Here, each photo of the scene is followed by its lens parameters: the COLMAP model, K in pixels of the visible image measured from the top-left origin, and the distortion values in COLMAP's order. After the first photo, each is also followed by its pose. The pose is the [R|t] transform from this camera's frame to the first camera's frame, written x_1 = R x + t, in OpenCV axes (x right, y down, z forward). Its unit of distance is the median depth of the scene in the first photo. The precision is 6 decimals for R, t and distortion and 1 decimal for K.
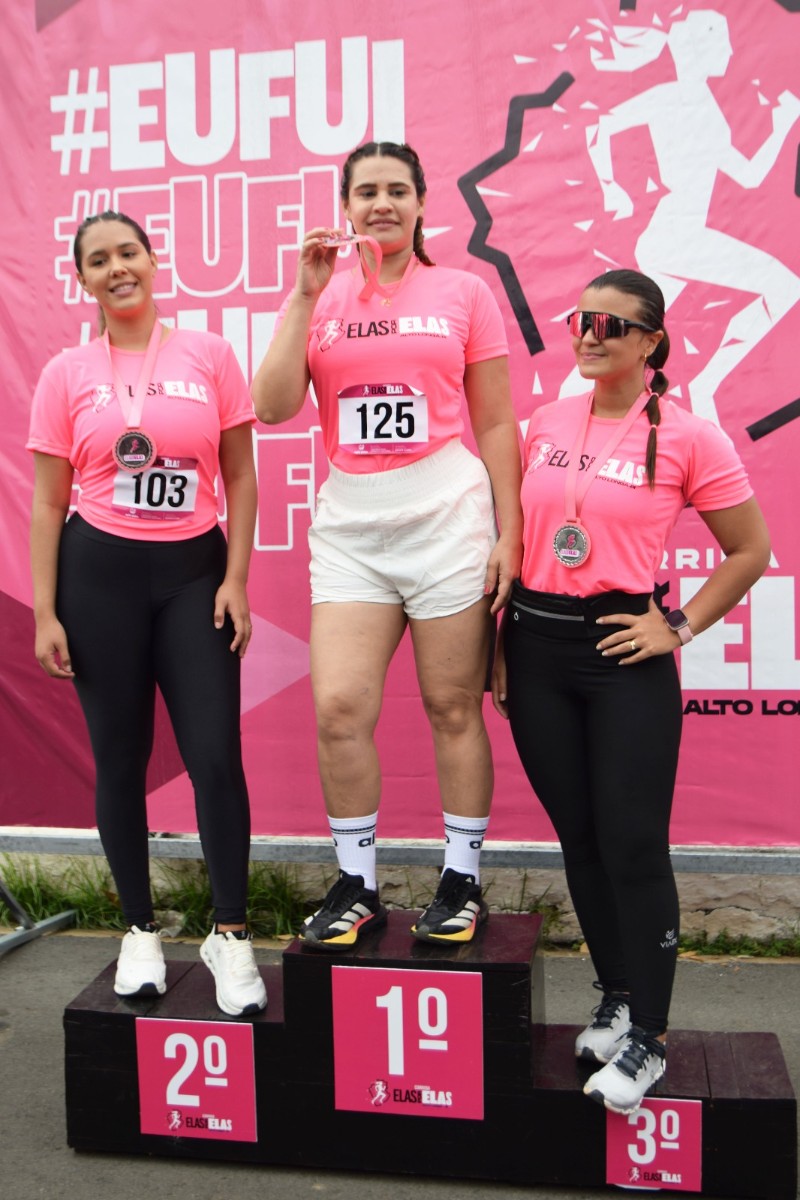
lens RADIAL K [[1288.8, 0, 398.1], [0, 1288.8, 581.1], [0, 0, 1]] dist [-0.086477, 0.132552]
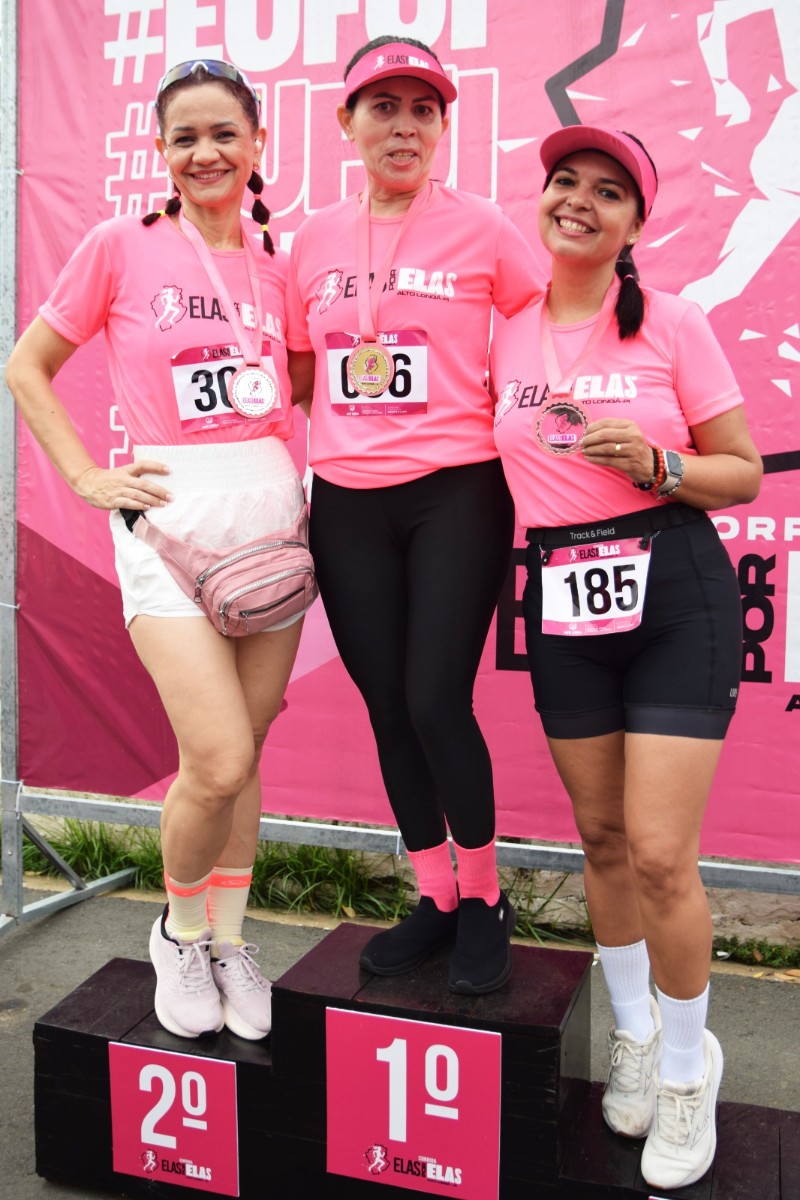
lens RADIAL K [[1209.3, 0, 398.0], [0, 1209.3, 570.8], [0, 0, 1]] dist [-0.095849, 0.143113]
pose [[0.991696, 0.036859, -0.123210, 0.060090], [-0.031926, 0.998617, 0.041771, -0.014332], [0.124579, -0.037491, 0.991501, 0.175944]]
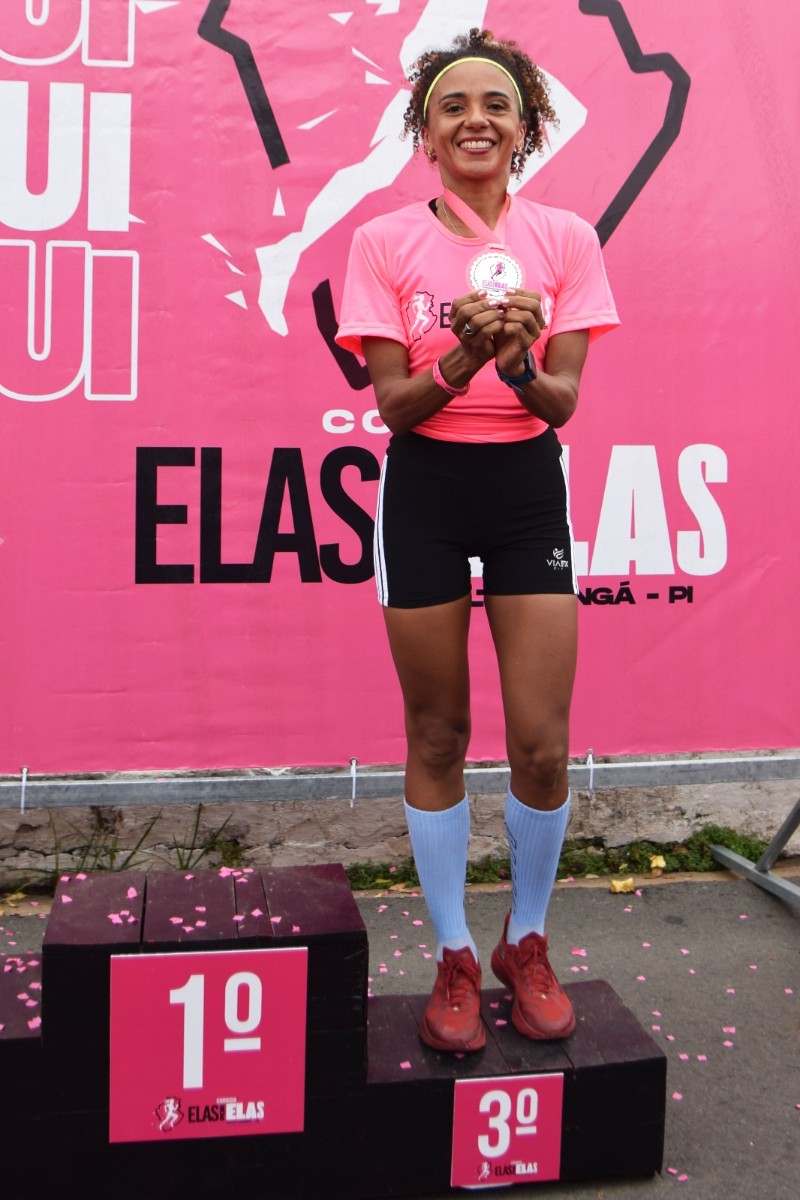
lens RADIAL K [[1525.2, 0, 394.1], [0, 1525.2, 378.4], [0, 0, 1]] dist [-0.124446, 0.097206]
pose [[0.934261, 0.029678, 0.355354, -0.162972], [-0.018676, 0.999235, -0.034352, -0.010752], [-0.356102, 0.025457, 0.934100, 0.075615]]
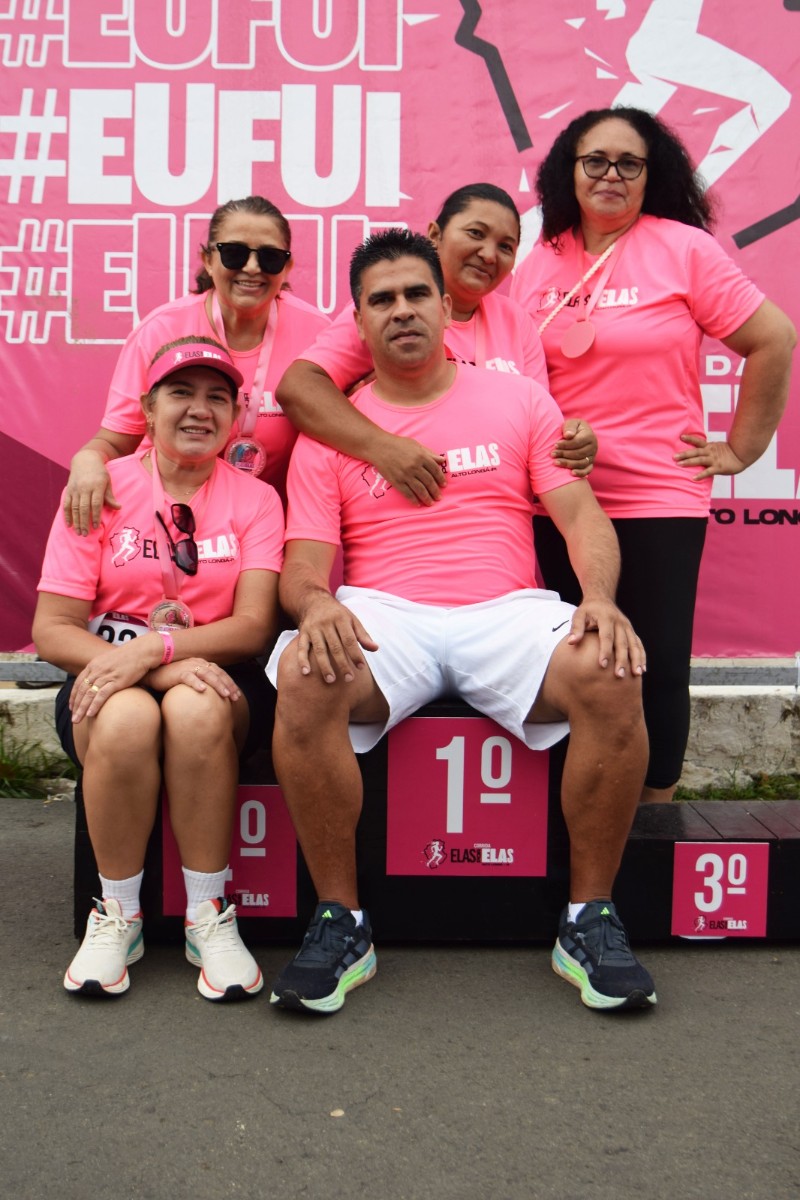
lens RADIAL K [[1393.2, 0, 399.1], [0, 1393.2, 545.0], [0, 0, 1]] dist [-0.110716, 0.232866]
pose [[0.980047, 0.024614, 0.197236, -0.182808], [-0.019867, 0.999464, -0.026012, 0.149672], [-0.197770, 0.021574, 0.980011, 0.003522]]
